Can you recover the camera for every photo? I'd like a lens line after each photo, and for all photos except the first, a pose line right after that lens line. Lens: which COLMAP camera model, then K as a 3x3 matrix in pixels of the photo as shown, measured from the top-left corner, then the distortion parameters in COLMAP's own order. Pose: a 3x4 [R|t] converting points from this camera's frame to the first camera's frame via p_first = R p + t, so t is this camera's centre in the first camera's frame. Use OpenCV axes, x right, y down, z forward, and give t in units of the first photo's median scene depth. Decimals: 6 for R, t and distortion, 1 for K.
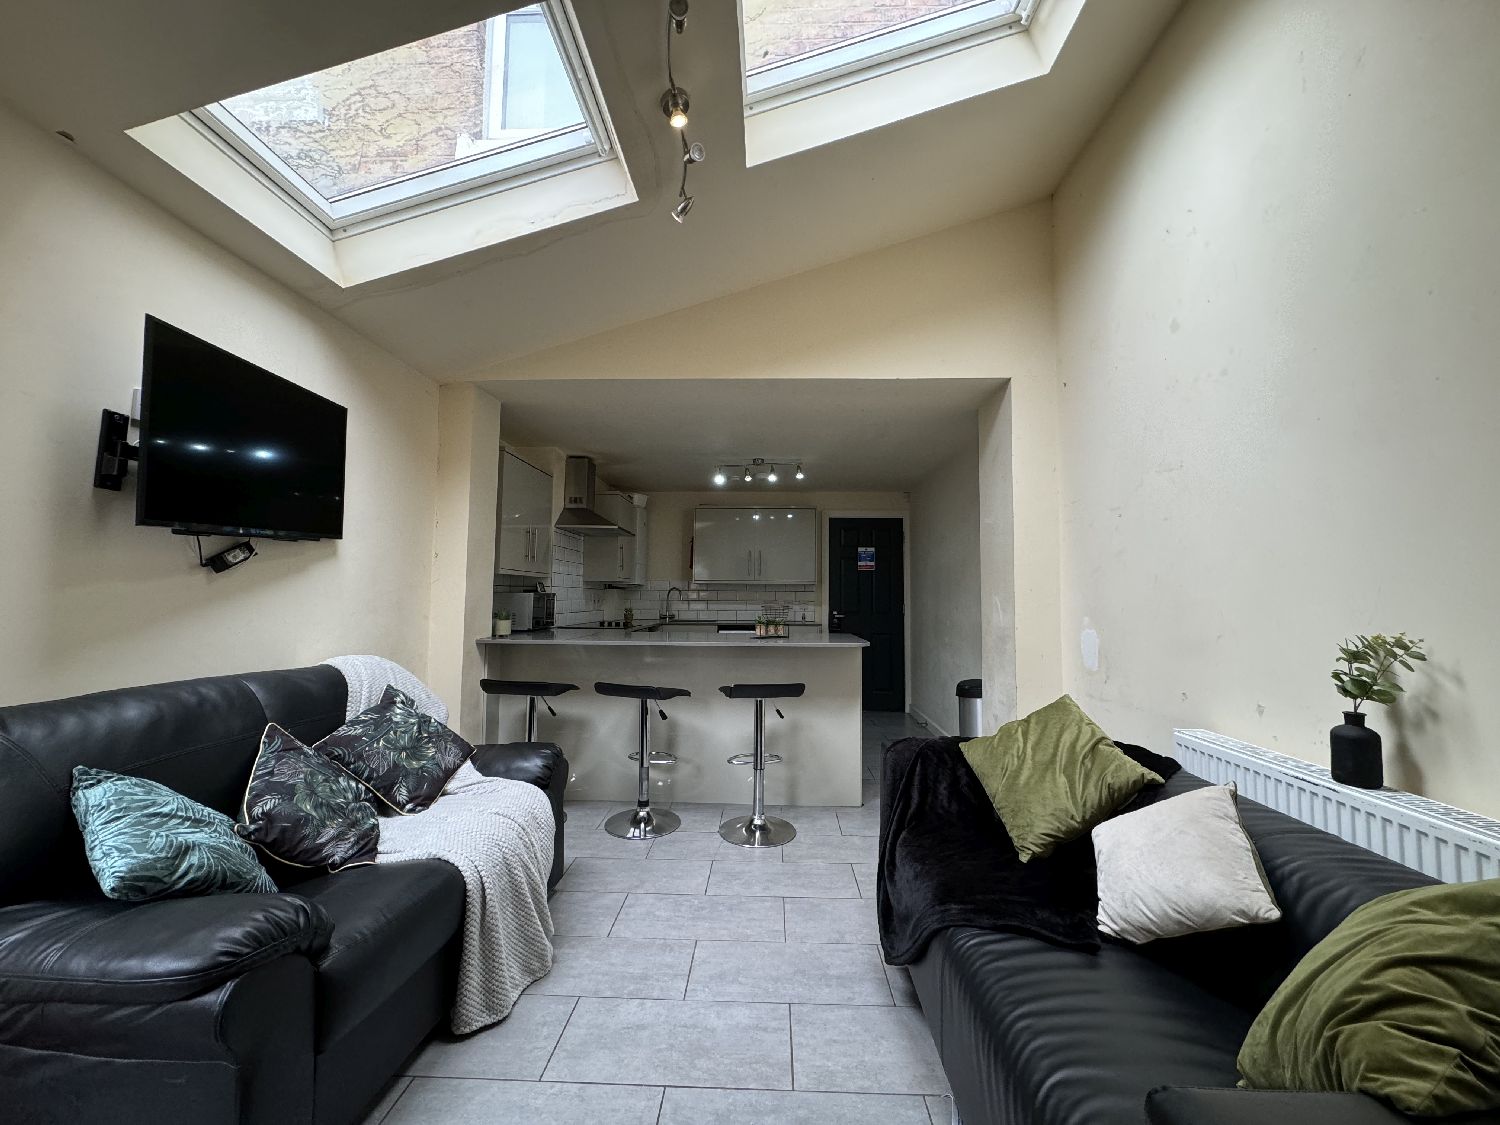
lens RADIAL K [[595.5, 0, 751.4], [0, 595.5, 566.6], [0, 0, 1]] dist [-0.000227, 0.001014]
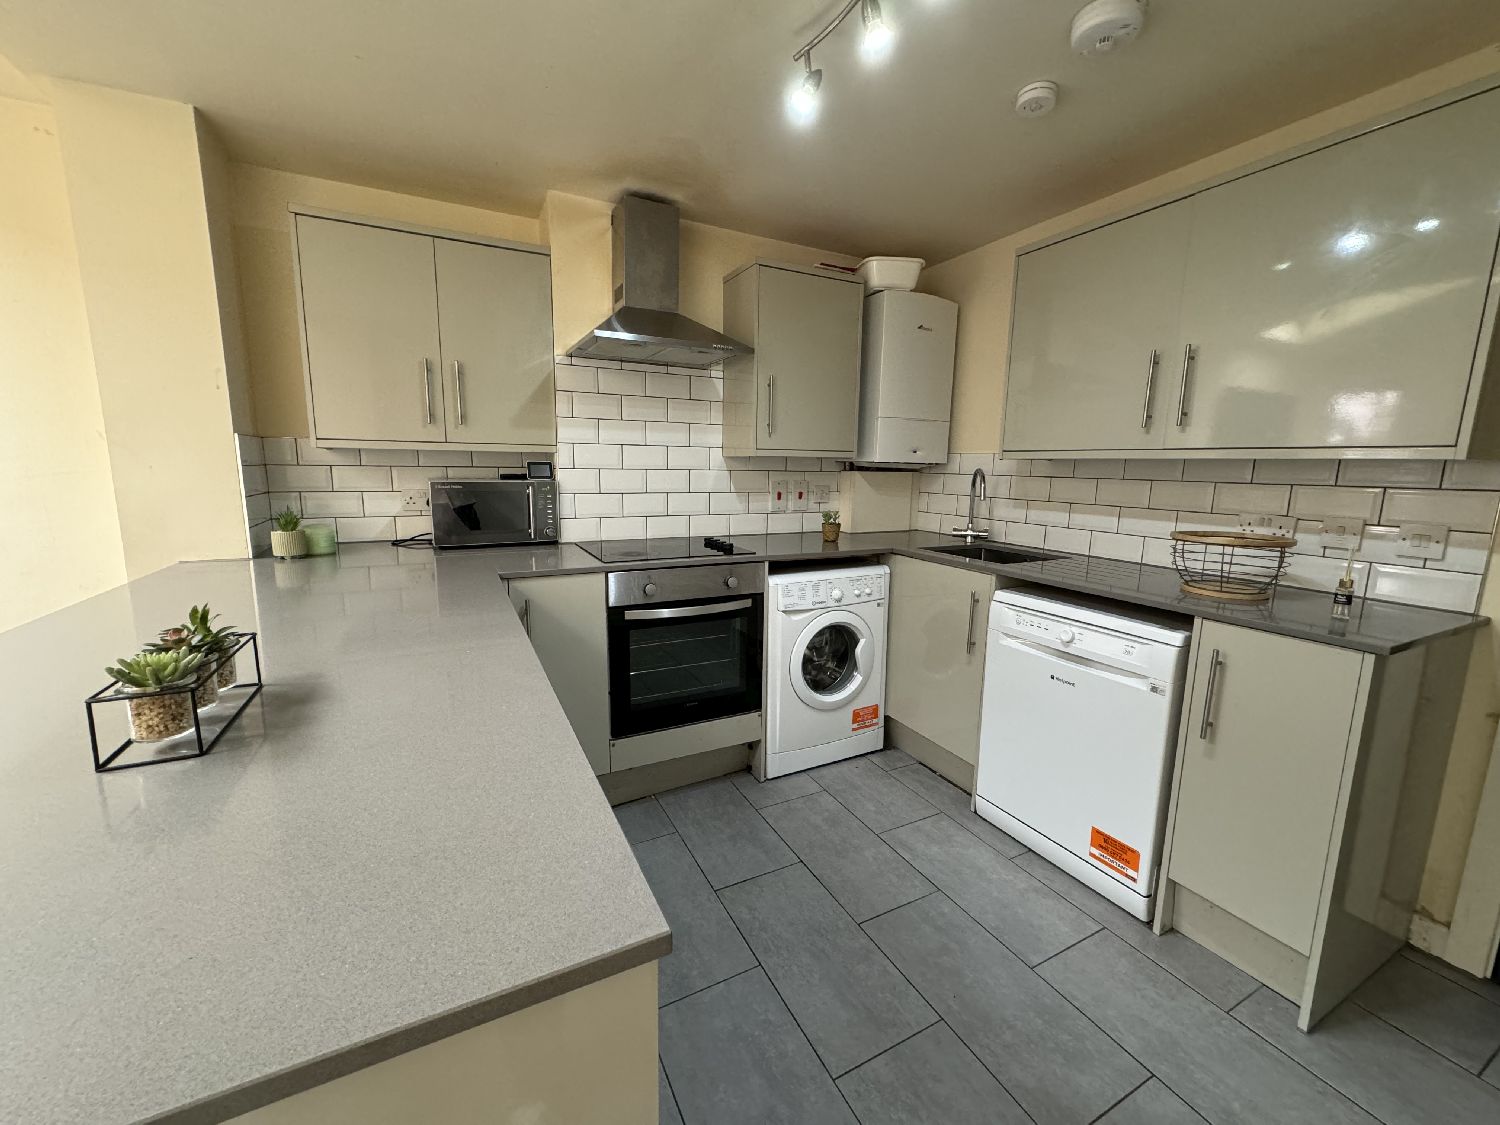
lens RADIAL K [[595.5, 0, 753.2], [0, 595.5, 555.0], [0, 0, 1]] dist [-0.000227, 0.001014]
pose [[0.485651, 0.133221, -0.863942, 0.186643], [0.033940, 0.984700, 0.170921, 0.019167], [0.873494, -0.112330, 0.473699, 0.700742]]
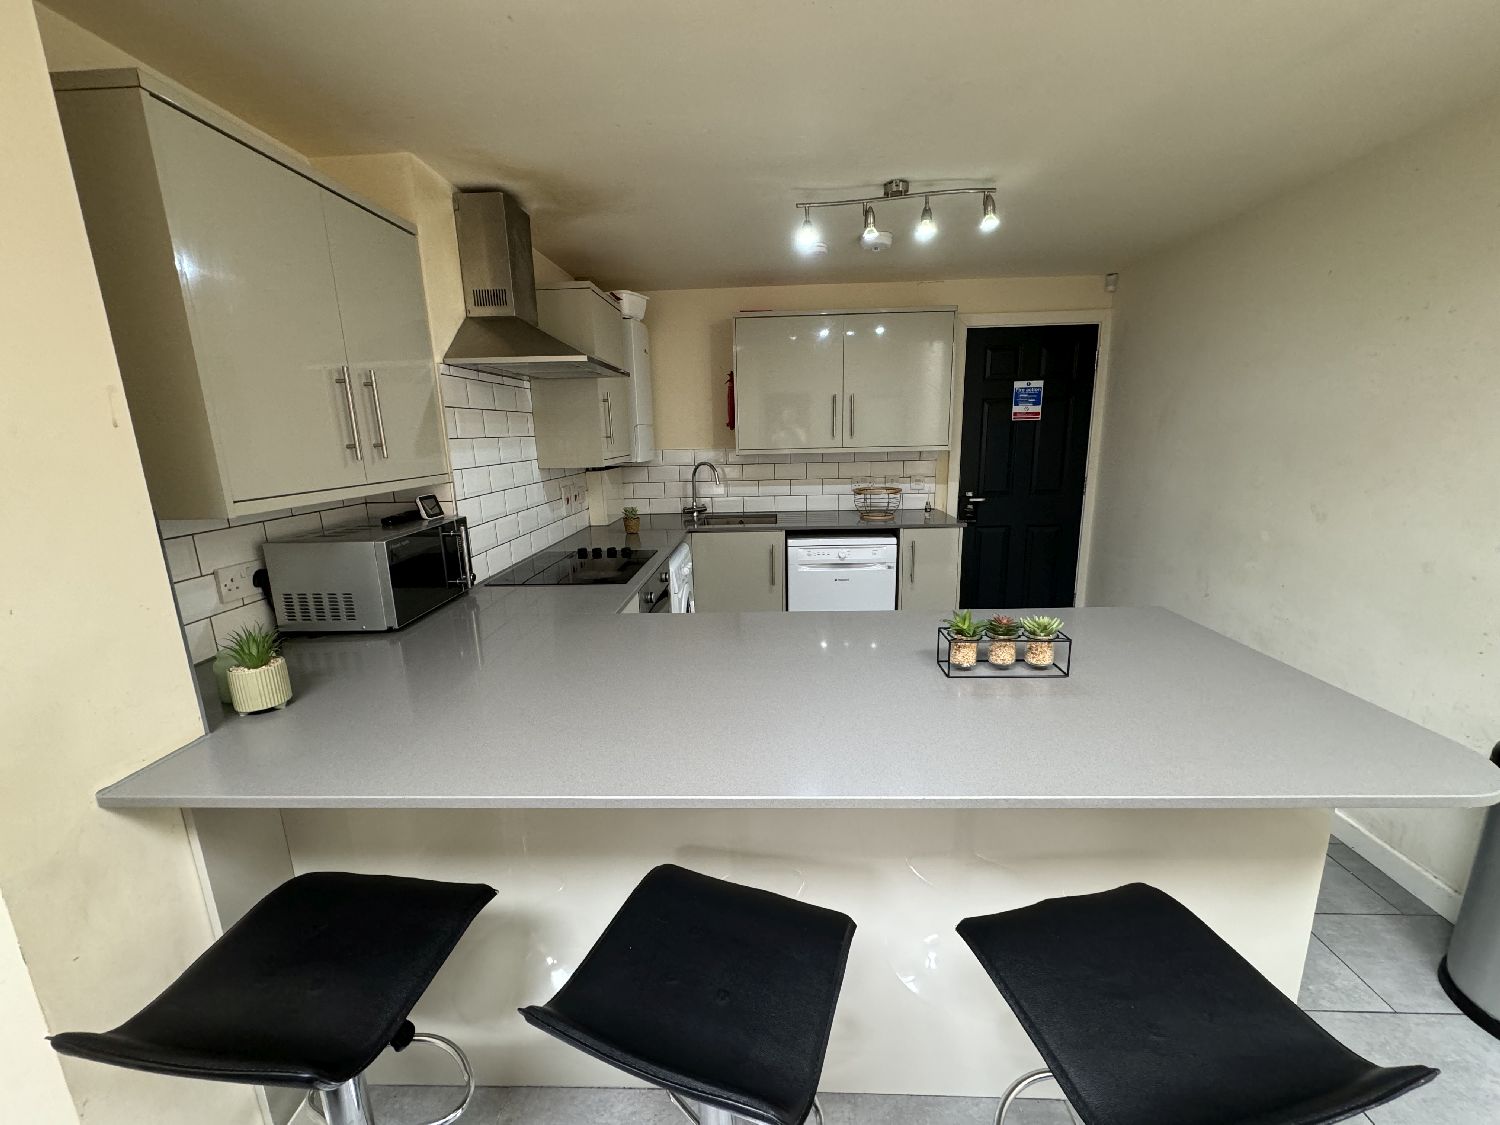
lens RADIAL K [[595.5, 0, 750.9], [0, 595.5, 556.4], [0, 0, 1]] dist [-0.000227, 0.001014]
pose [[0.999467, -0.029001, -0.015012, -0.082305], [0.031913, 0.964919, 0.260602, -0.029244], [0.006927, -0.260942, 0.965330, 0.435228]]
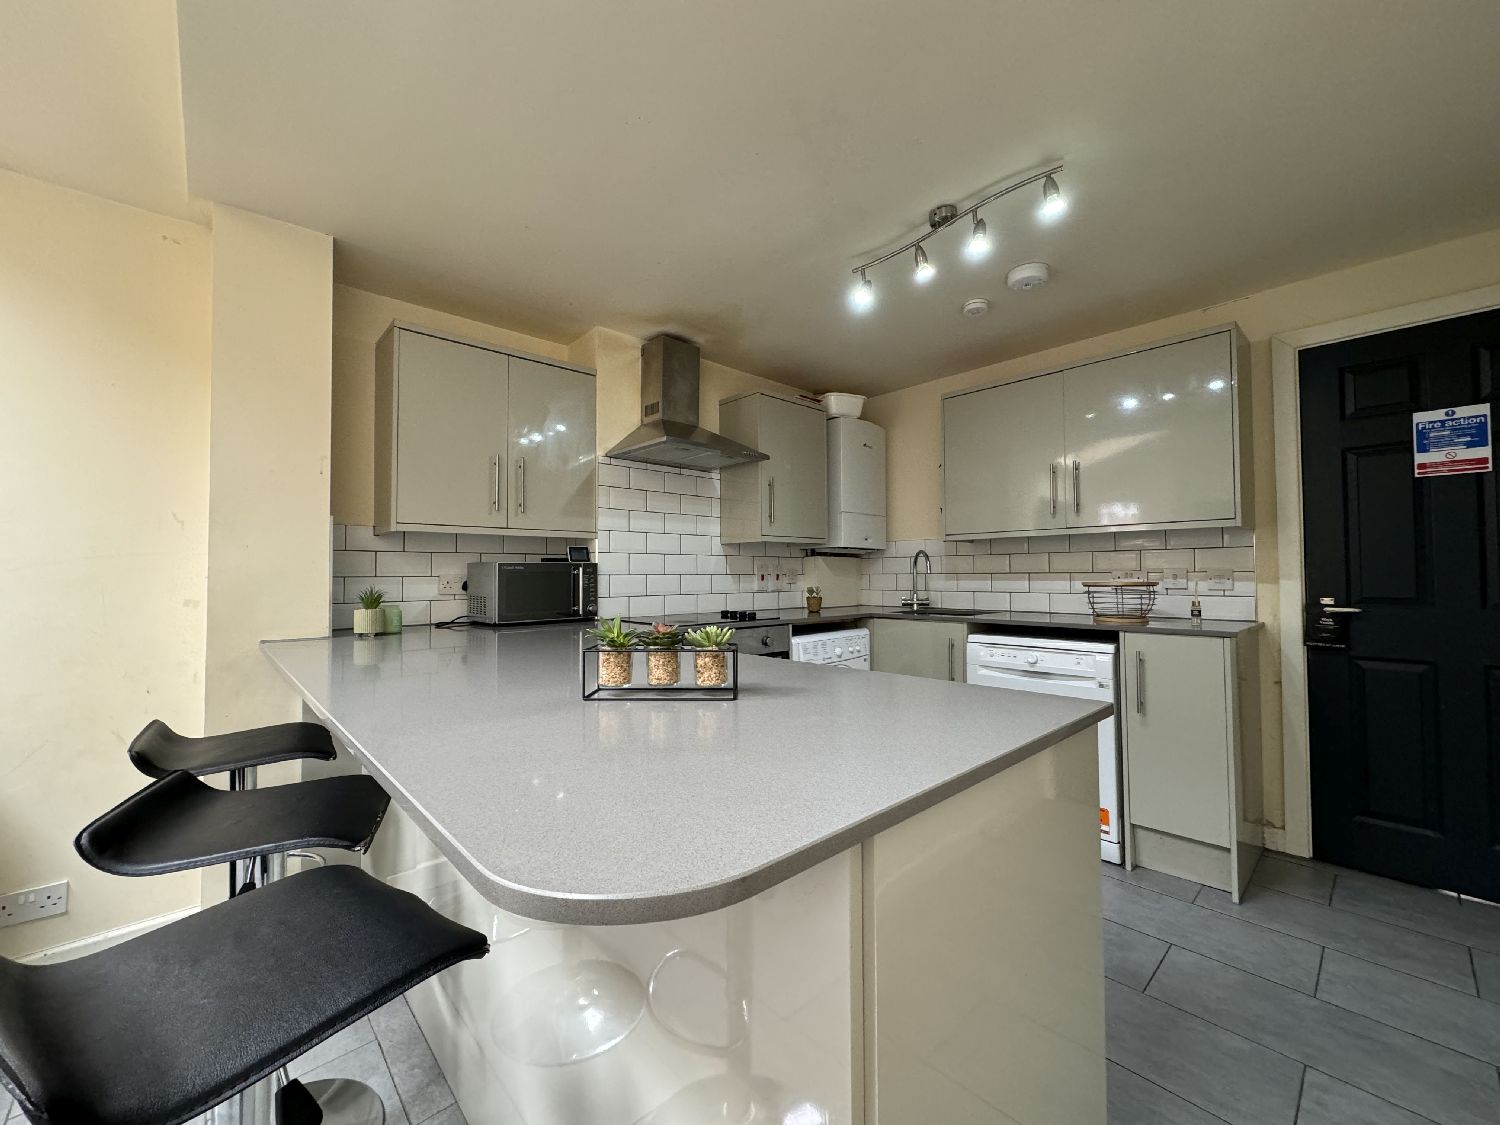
lens RADIAL K [[595.5, 0, 752.4], [0, 595.5, 554.5], [0, 0, 1]] dist [-0.000227, 0.001014]
pose [[0.704751, -0.036696, -0.708506, 0.167927], [0.049369, 0.998777, -0.002622, 0.035513], [0.707735, -0.033130, 0.705700, 0.536501]]
